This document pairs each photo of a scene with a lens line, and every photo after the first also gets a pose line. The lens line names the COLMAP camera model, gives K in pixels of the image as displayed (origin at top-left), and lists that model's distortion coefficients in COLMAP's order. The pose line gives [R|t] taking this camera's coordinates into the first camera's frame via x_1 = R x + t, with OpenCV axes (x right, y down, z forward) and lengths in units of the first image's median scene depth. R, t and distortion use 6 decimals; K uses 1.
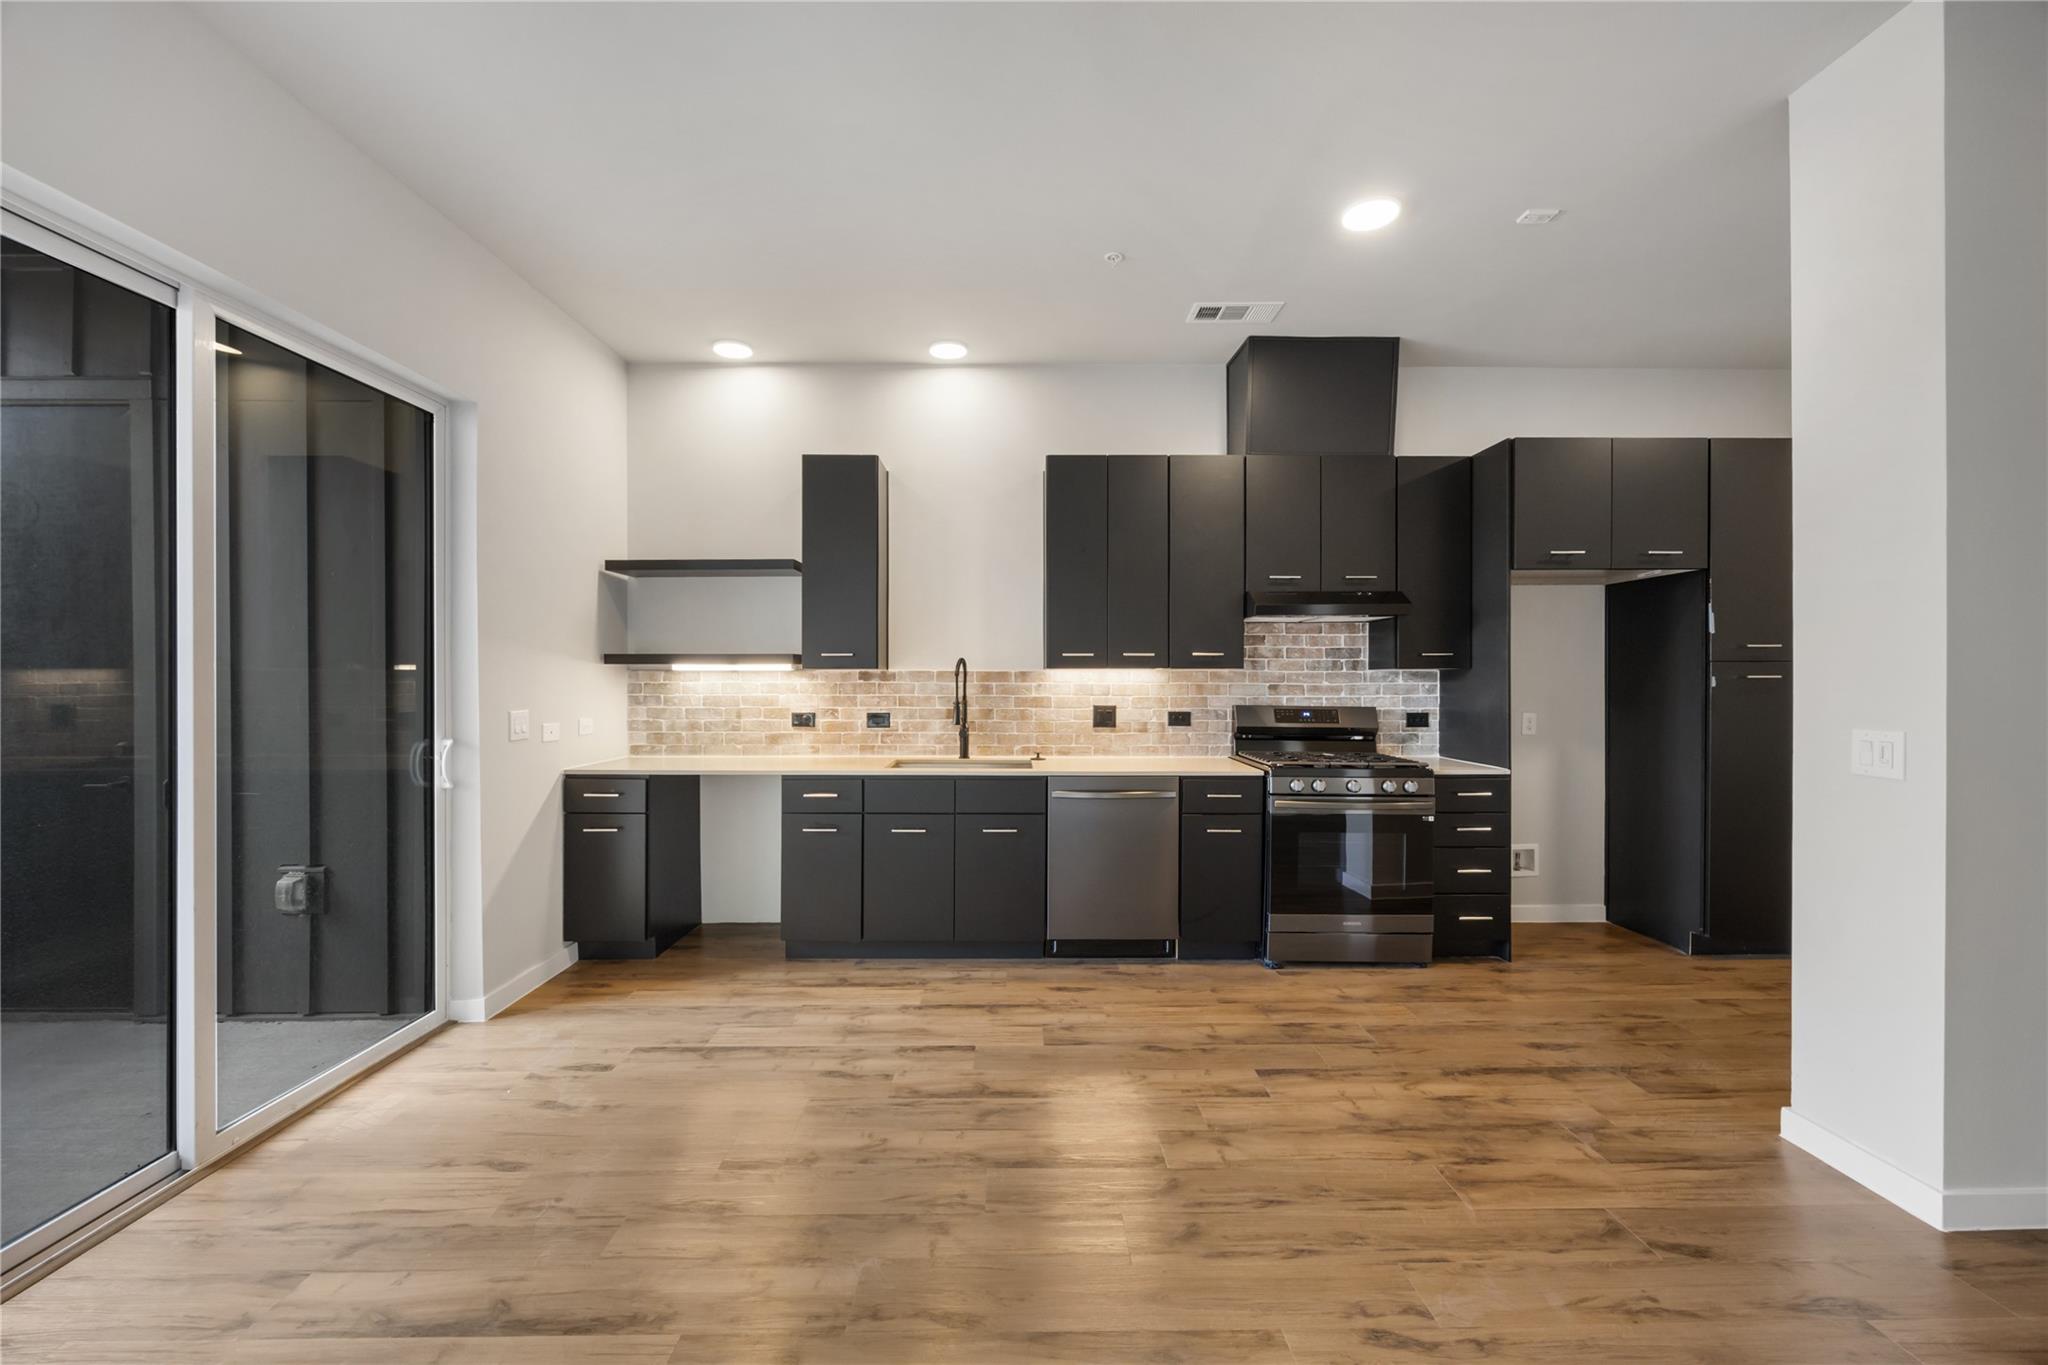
lens RADIAL K [[791.7, 0, 1017.4], [0, 791.7, 676.1], [0, 0, 1]] dist [-0.001388, 0.000277]
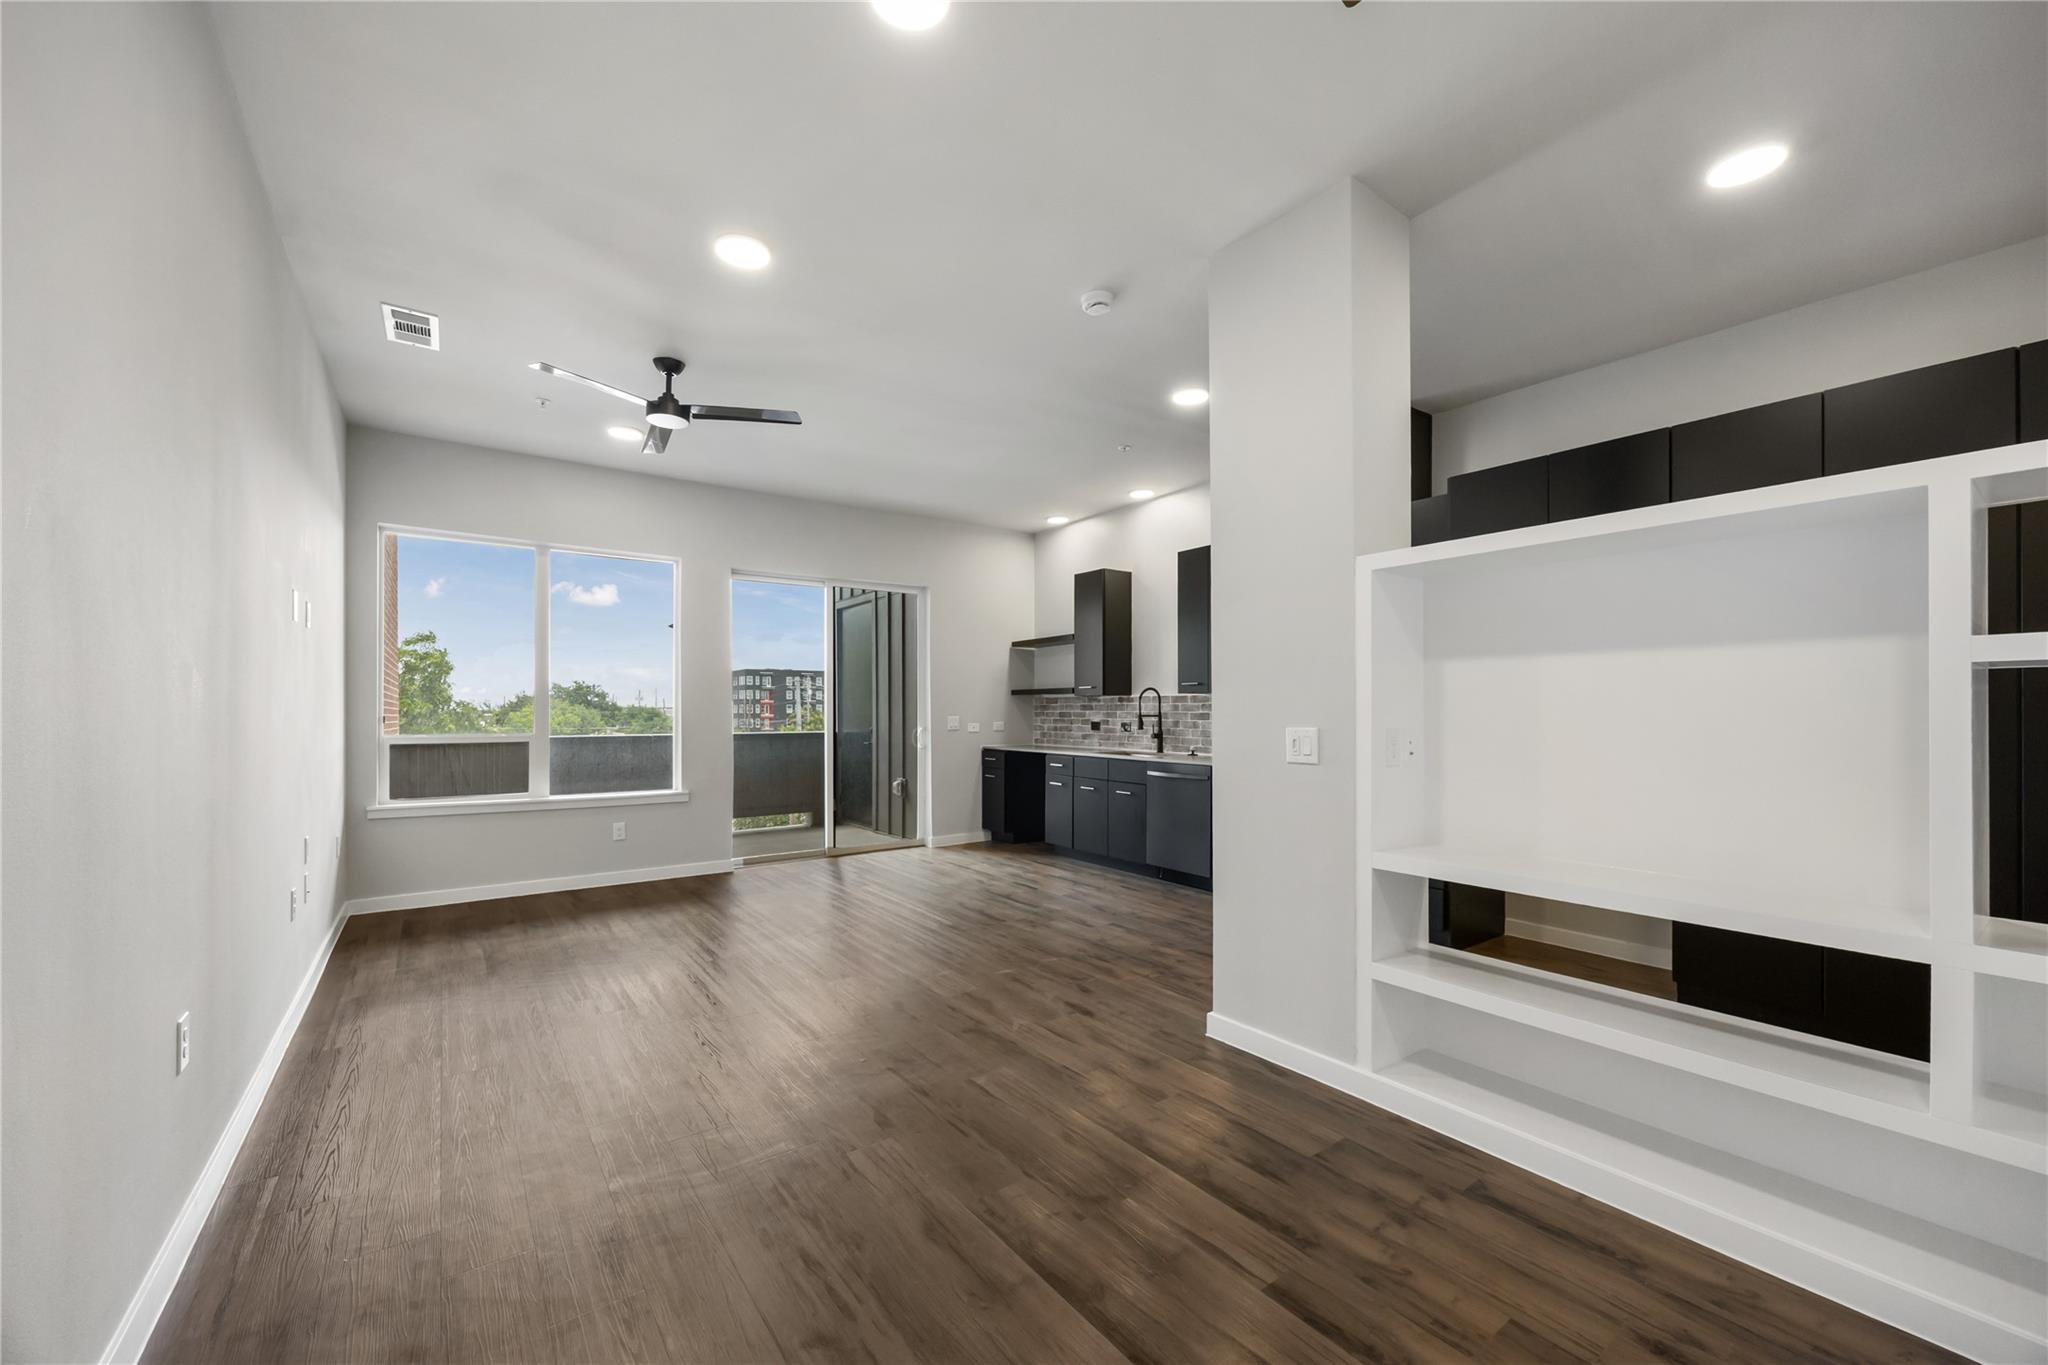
lens RADIAL K [[791.7, 0, 1018.6], [0, 791.7, 715.0], [0, 0, 1]] dist [-0.001388, 0.000277]
pose [[0.575266, 0.005742, -0.817946, 1.207072], [0.006962, 0.999905, 0.011916, 0.012223], [0.817937, -0.012549, 0.575172, -0.128511]]
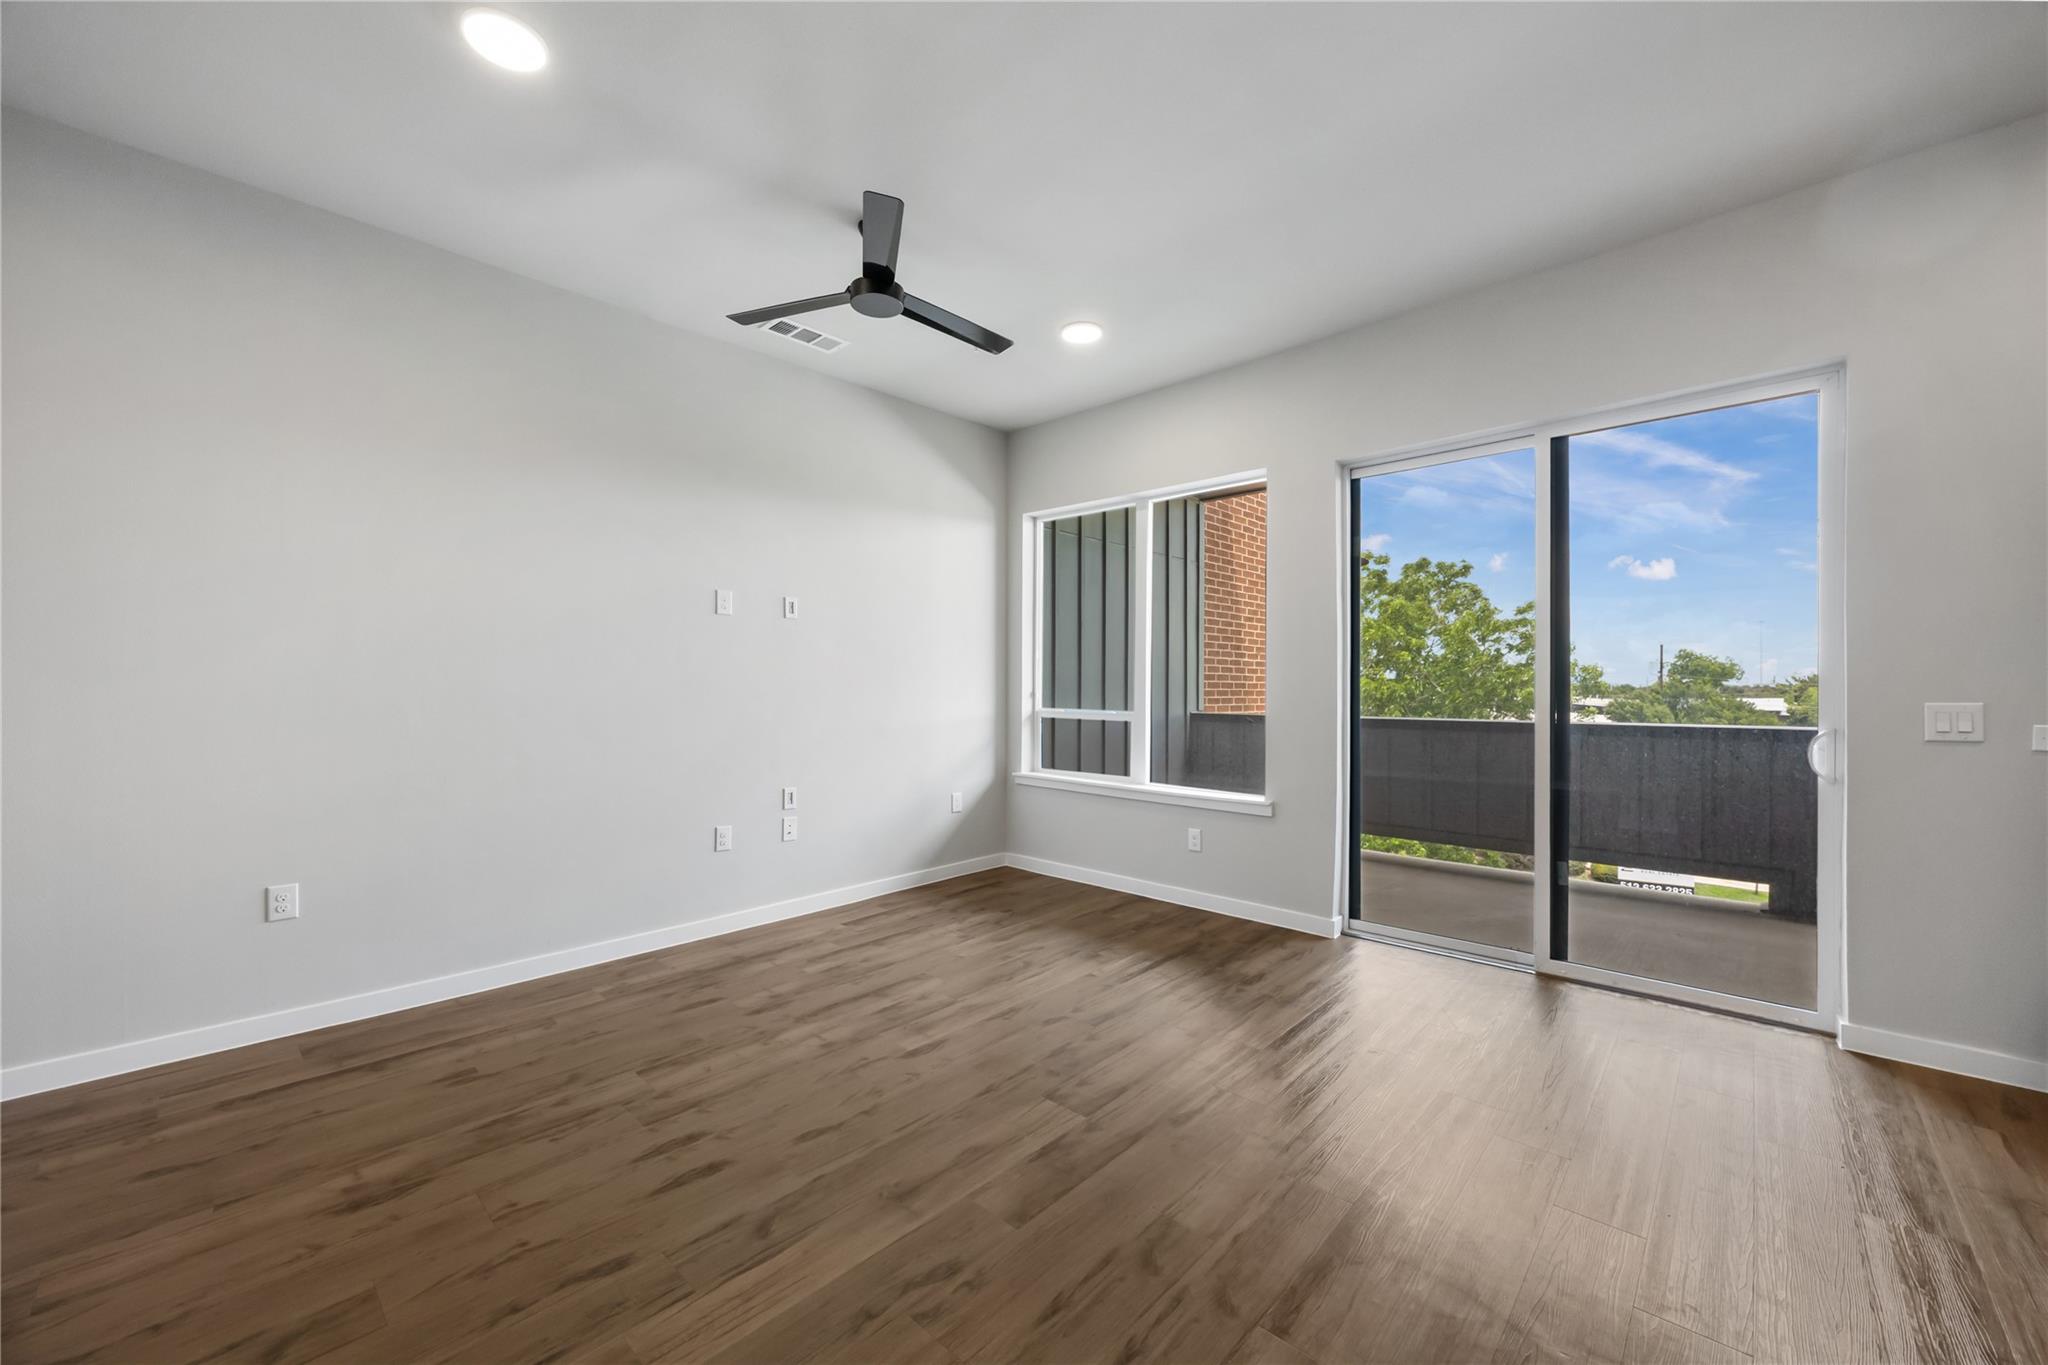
lens RADIAL K [[791.7, 0, 1022.5], [0, 791.7, 689.3], [0, 0, 1]] dist [-0.001388, 0.000277]
pose [[-0.694604, 0.004097, -0.719381, 0.514881], [0.005845, 0.999983, 0.000051, 0.022931], [0.719369, -0.004169, -0.694616, 0.810618]]
